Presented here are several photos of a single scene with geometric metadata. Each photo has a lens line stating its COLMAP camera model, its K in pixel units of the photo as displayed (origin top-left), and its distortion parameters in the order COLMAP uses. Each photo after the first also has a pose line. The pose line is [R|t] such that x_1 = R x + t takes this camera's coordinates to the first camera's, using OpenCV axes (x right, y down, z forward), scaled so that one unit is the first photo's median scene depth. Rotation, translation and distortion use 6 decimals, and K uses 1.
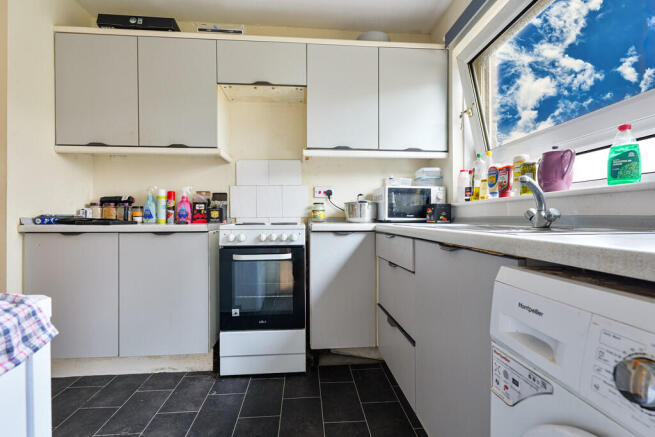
lens RADIAL K [[302.7, 0, 328.5], [0, 302.7, 219.3], [0, 0, 1]] dist [-0.000925, 0.000125]
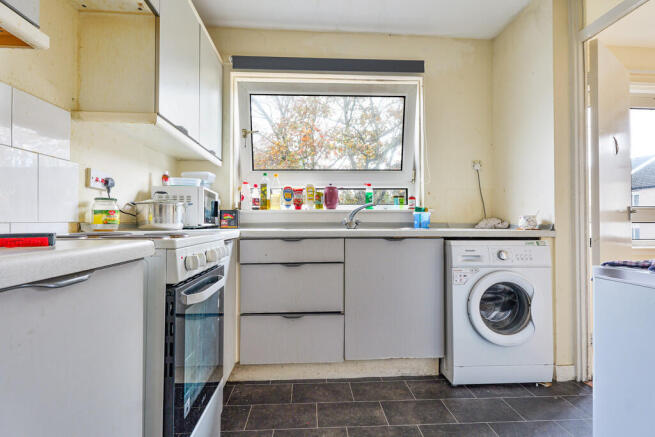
lens RADIAL K [[302.7, 0, 327.3], [0, 302.7, 218.9], [0, 0, 1]] dist [-0.000925, 0.000125]
pose [[0.026844, 0.012914, 0.999556, -0.842063], [0.005580, 0.999899, -0.013068, -0.005578], [-0.999624, 0.005928, 0.026769, 0.769536]]
